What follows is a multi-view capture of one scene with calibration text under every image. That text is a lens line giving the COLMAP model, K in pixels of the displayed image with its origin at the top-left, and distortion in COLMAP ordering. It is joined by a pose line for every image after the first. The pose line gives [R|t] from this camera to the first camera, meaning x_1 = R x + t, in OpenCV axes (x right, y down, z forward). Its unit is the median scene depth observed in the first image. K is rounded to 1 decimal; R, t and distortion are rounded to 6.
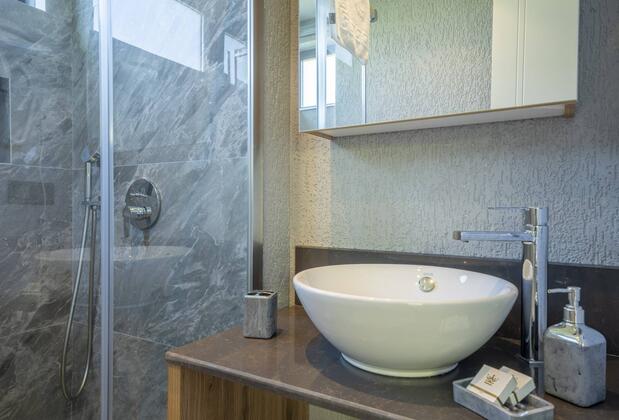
lens RADIAL K [[413.1, 0, 309.5], [0, 413.1, 210.0], [0, 0, 1]] dist [0.024796, -0.000560]
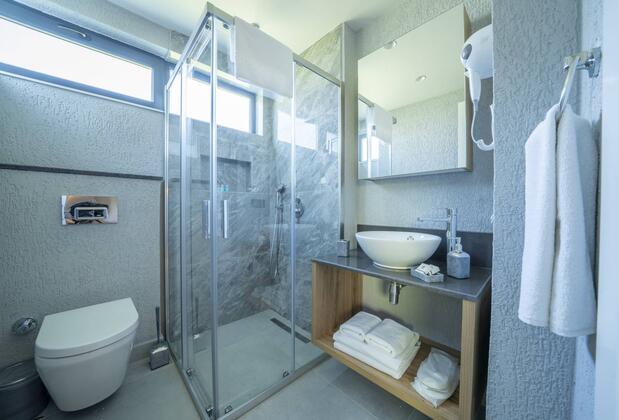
lens RADIAL K [[218.9, 0, 307.9], [0, 218.9, 211.1], [0, 0, 1]] dist [-0.021934, 0.000321]
pose [[0.964268, 0.002348, -0.264917, 0.028046], [-0.001552, 0.999994, 0.003214, 0.004569], [0.264923, -0.002688, 0.964266, -0.346051]]
